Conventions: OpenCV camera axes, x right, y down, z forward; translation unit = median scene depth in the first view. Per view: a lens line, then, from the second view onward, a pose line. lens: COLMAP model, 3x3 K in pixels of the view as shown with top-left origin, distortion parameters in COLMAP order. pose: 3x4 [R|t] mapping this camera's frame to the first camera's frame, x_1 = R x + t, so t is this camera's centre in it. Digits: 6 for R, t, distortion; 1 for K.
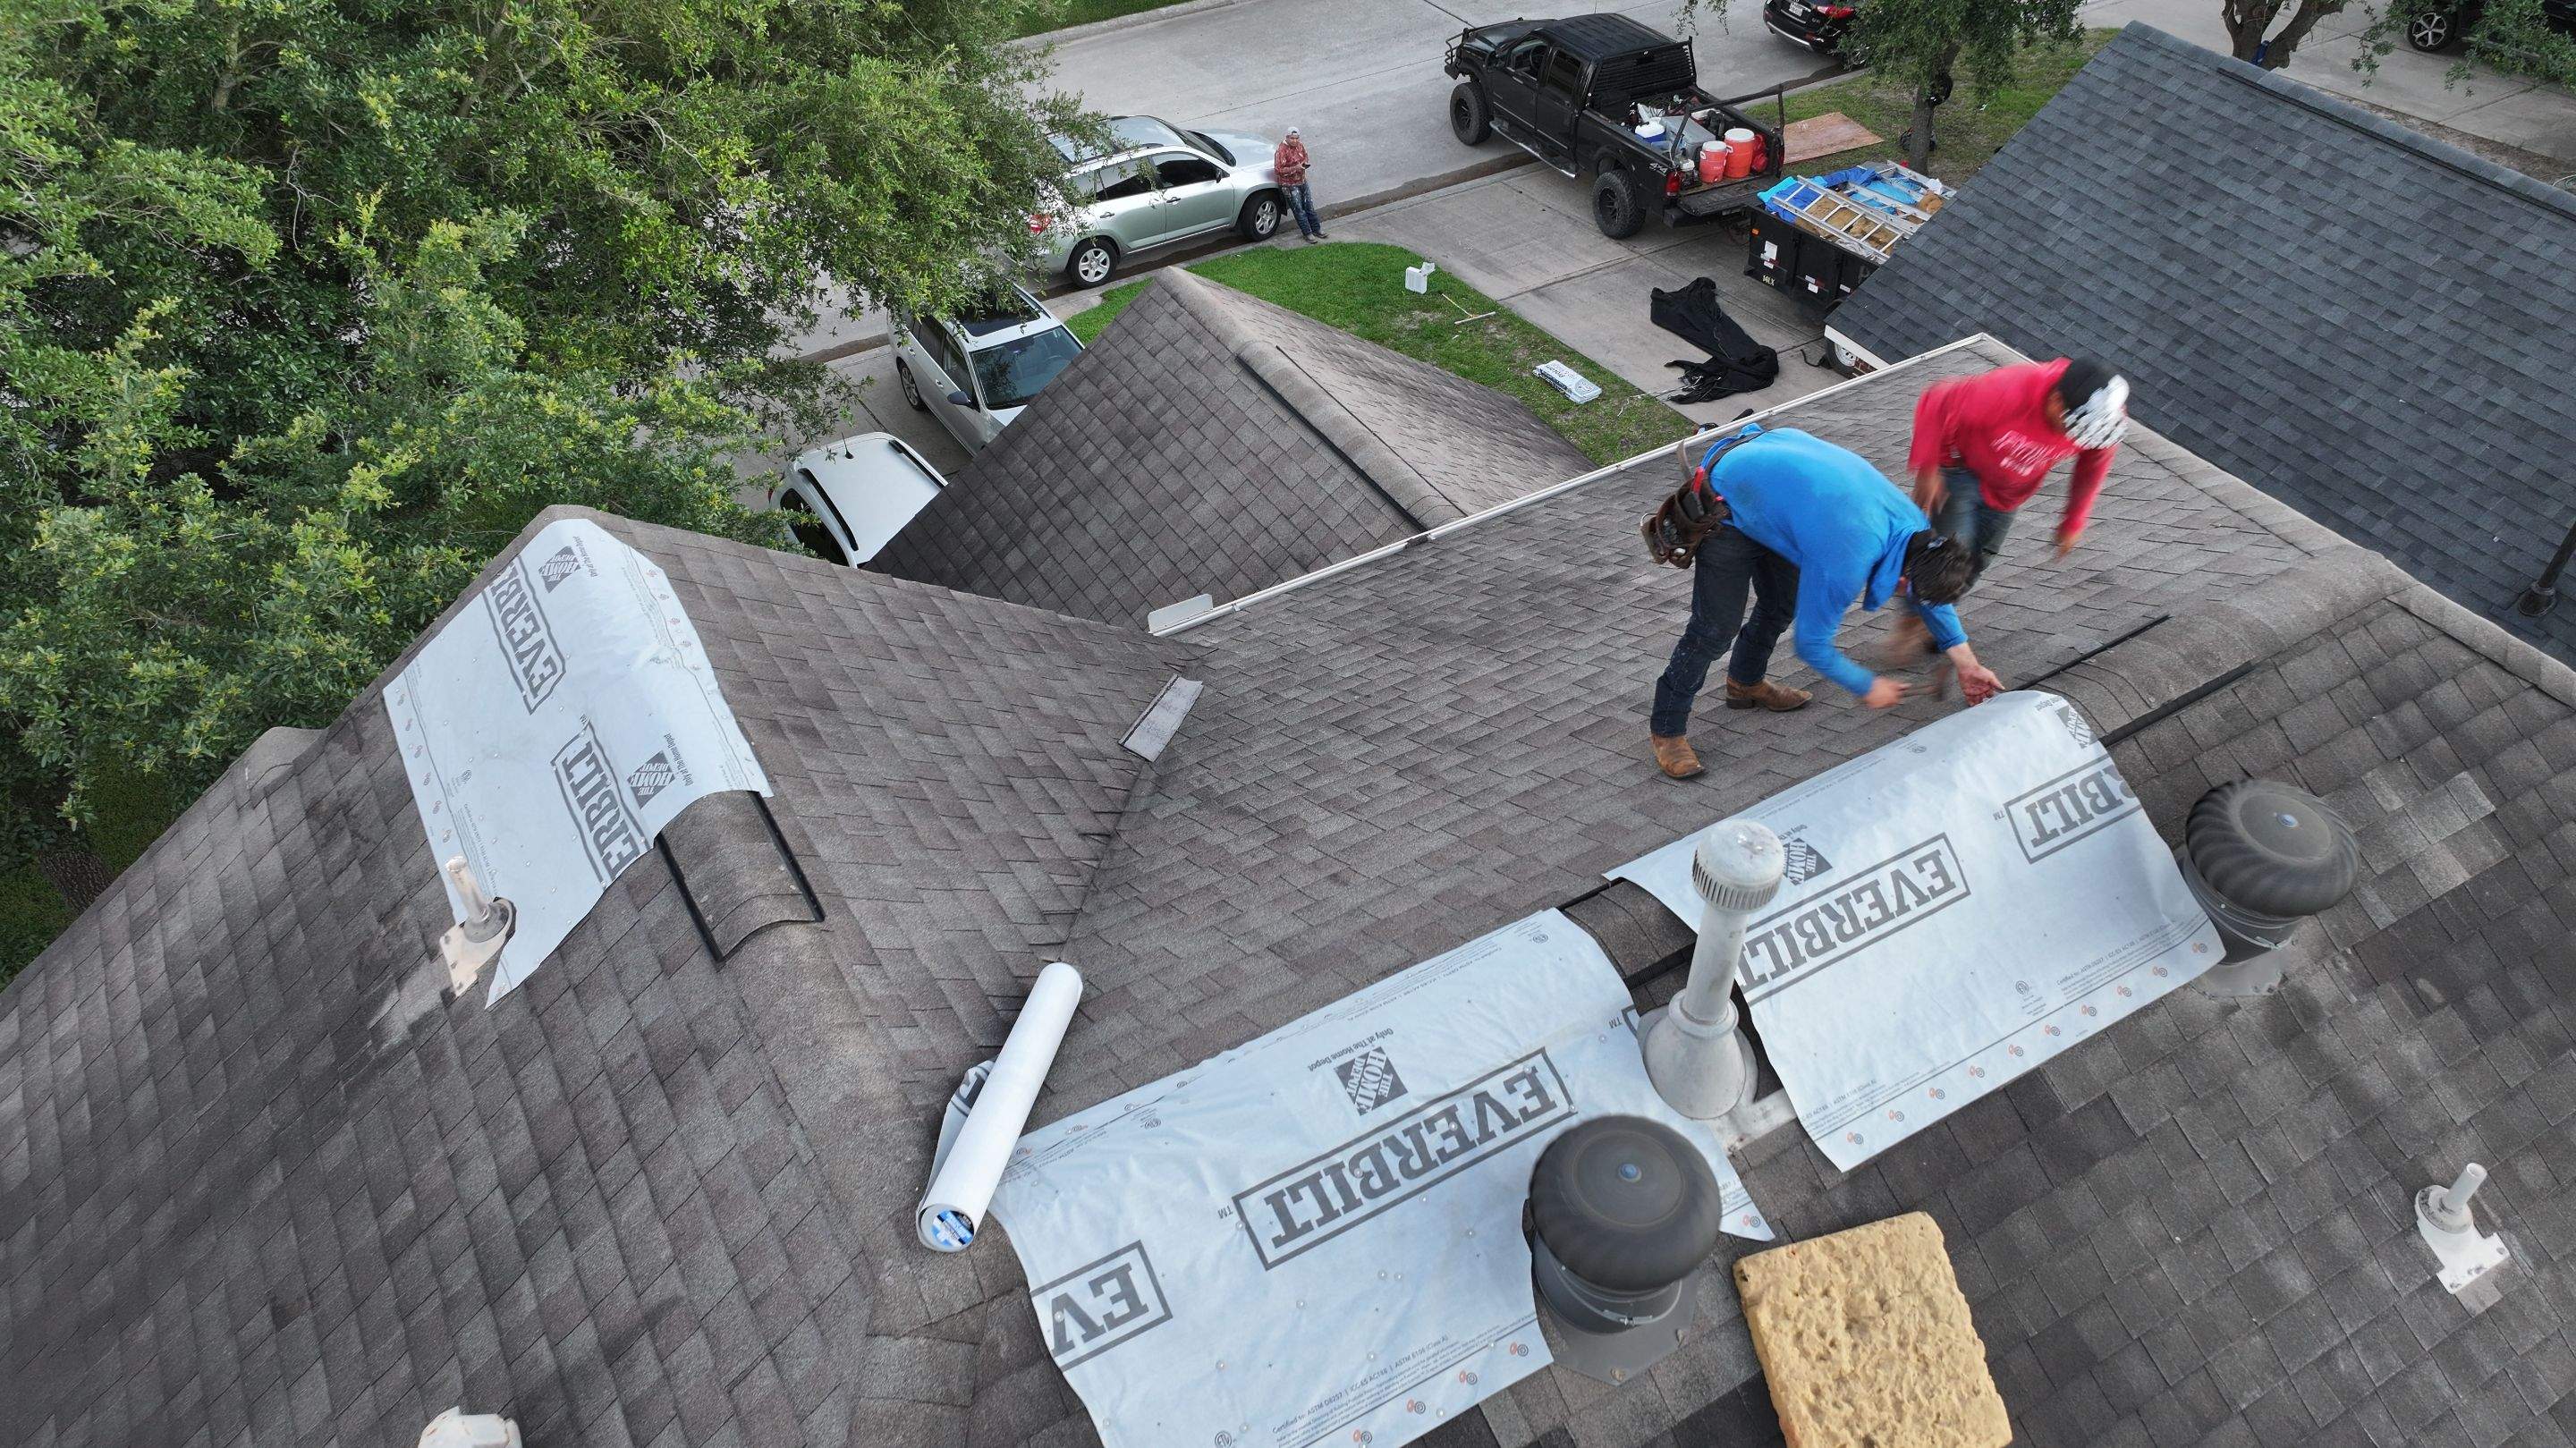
lens RADIAL K [[1804.7, 0, 1293.8], [0, 1804.7, 717.1], [0, 0, 1]] dist [-0.001779, 0.017088]
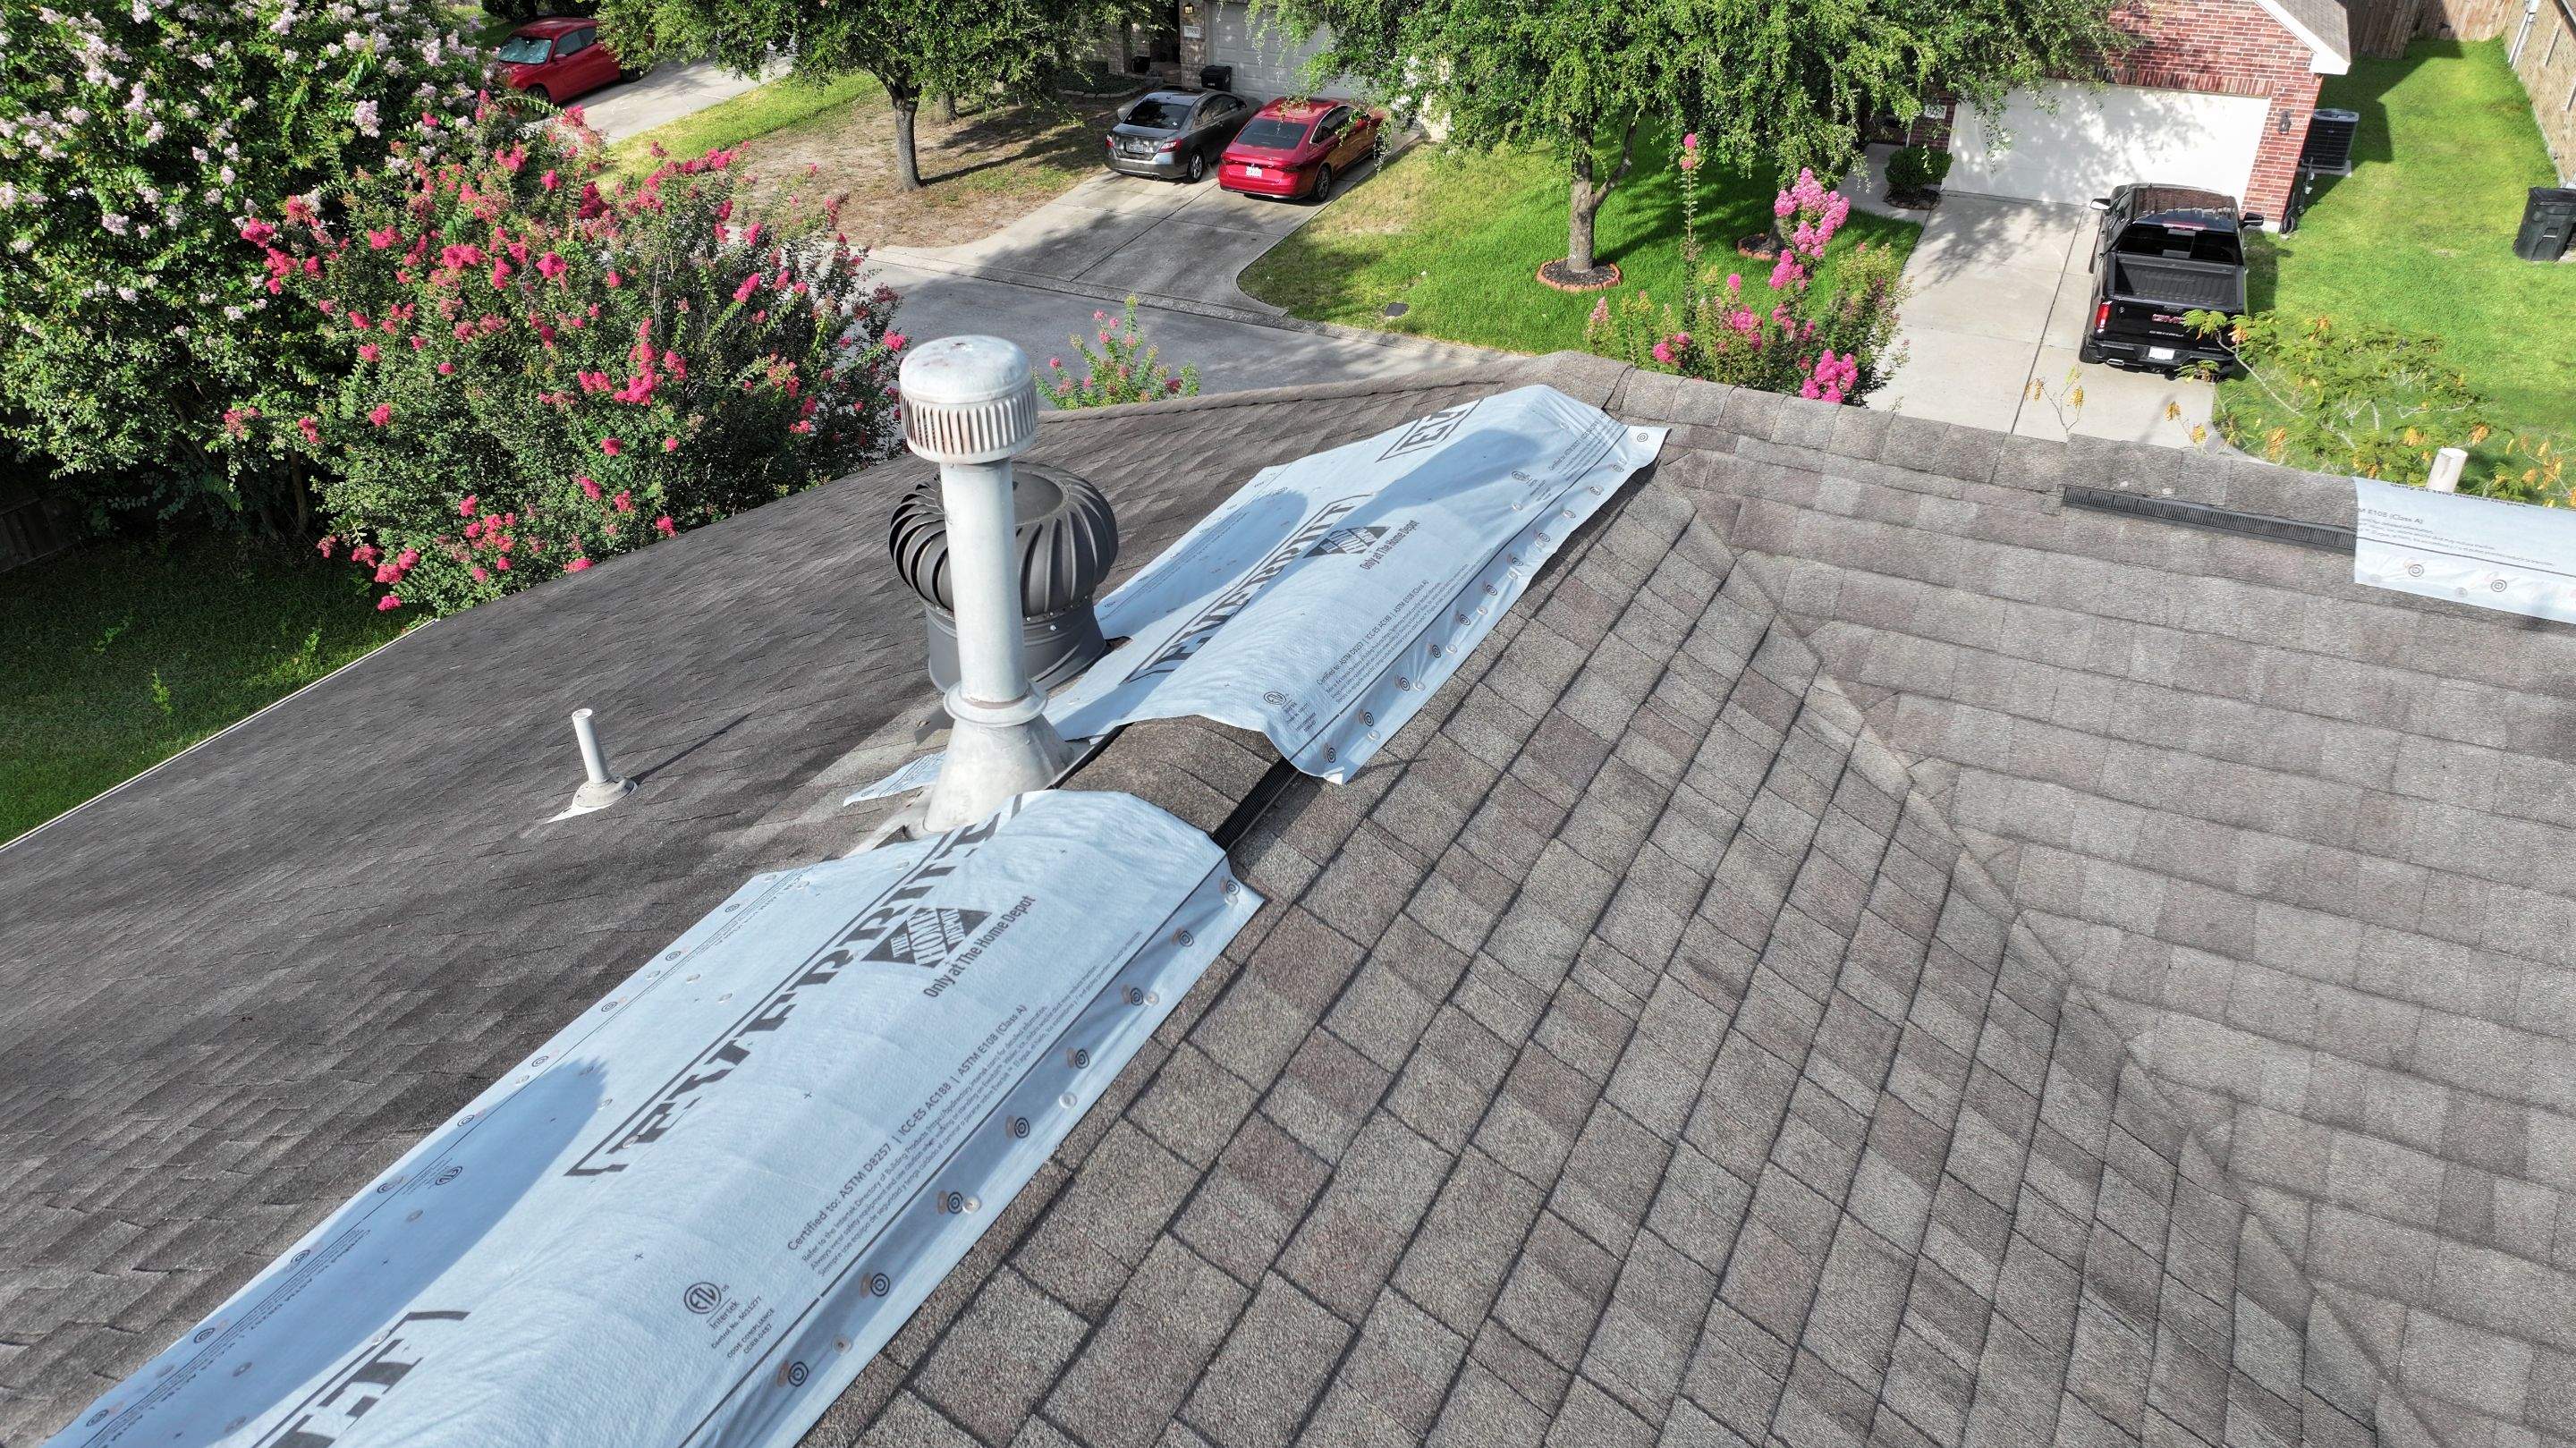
lens RADIAL K [[1804.7, 0, 1293.6], [0, 1804.7, 732.8], [0, 0, 1]] dist [-0.001779, 0.017088]
pose [[-0.833675, 0.281826, -0.474932, 0.392433], [-0.380938, 0.329181, 0.864017, -0.378757], [0.399841, 0.901229, -0.167072, 1.014317]]
